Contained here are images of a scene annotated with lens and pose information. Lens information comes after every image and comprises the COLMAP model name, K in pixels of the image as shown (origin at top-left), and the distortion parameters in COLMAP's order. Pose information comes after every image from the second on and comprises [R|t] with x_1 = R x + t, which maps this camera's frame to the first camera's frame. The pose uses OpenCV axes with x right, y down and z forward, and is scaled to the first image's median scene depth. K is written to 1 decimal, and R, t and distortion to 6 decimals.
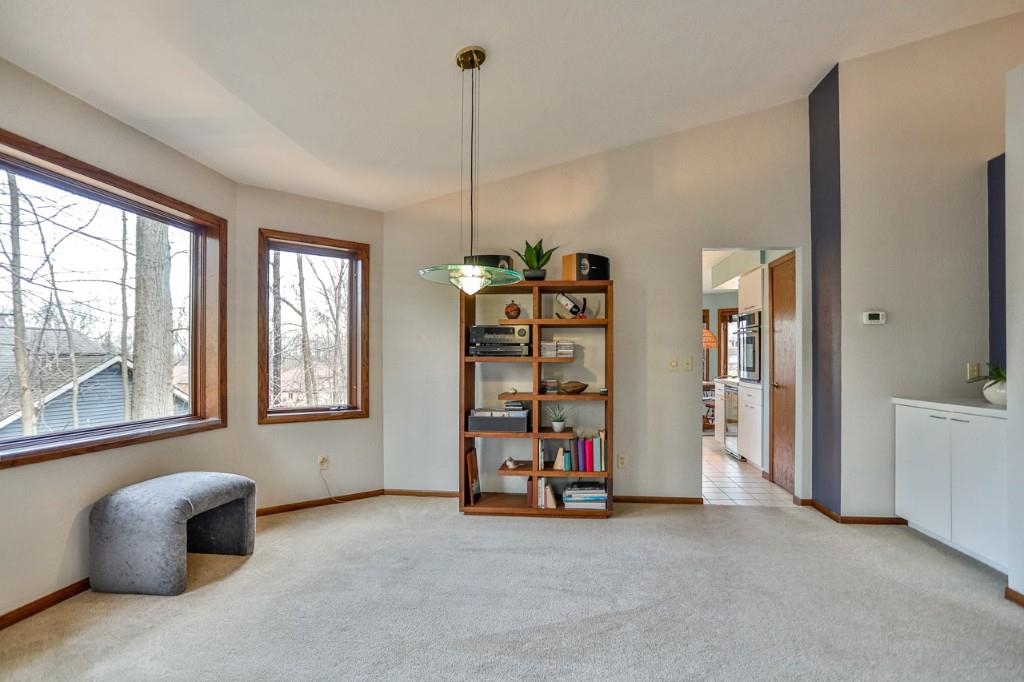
lens RADIAL K [[529.7, 0, 505.7], [0, 529.7, 358.7], [0, 0, 1]] dist [-0.035006, 0.009809]
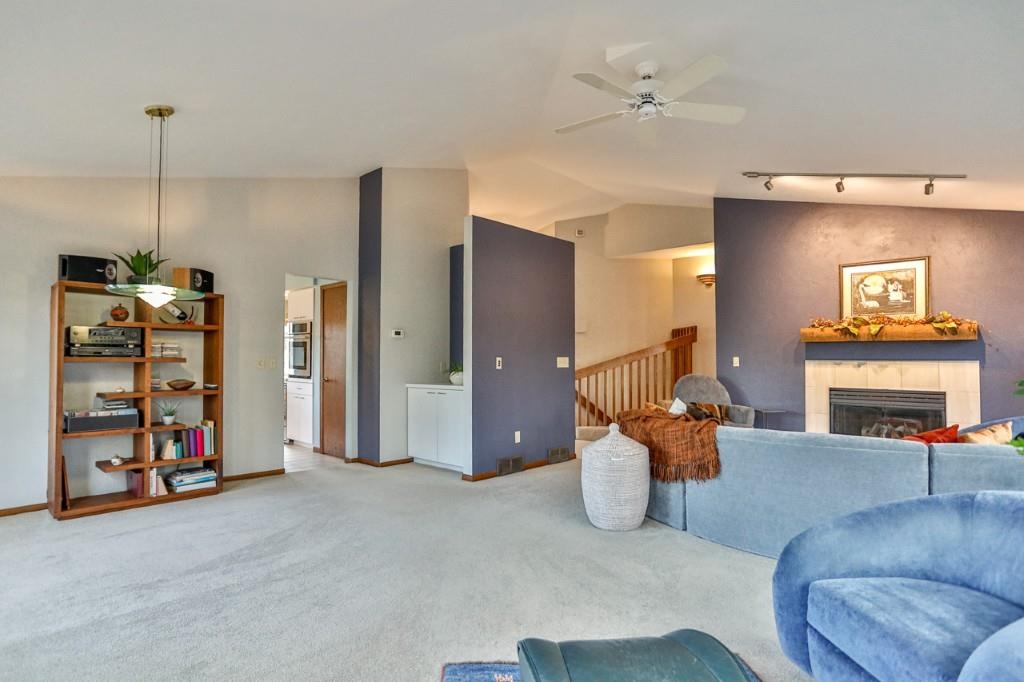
lens RADIAL K [[529.7, 0, 512.9], [0, 529.7, 346.1], [0, 0, 1]] dist [-0.035006, 0.009809]
pose [[0.612839, 0.019089, 0.789978, -0.327882], [-0.000402, 0.999716, -0.023846, -0.002163], [-0.790208, 0.014296, 0.612672, -0.245549]]
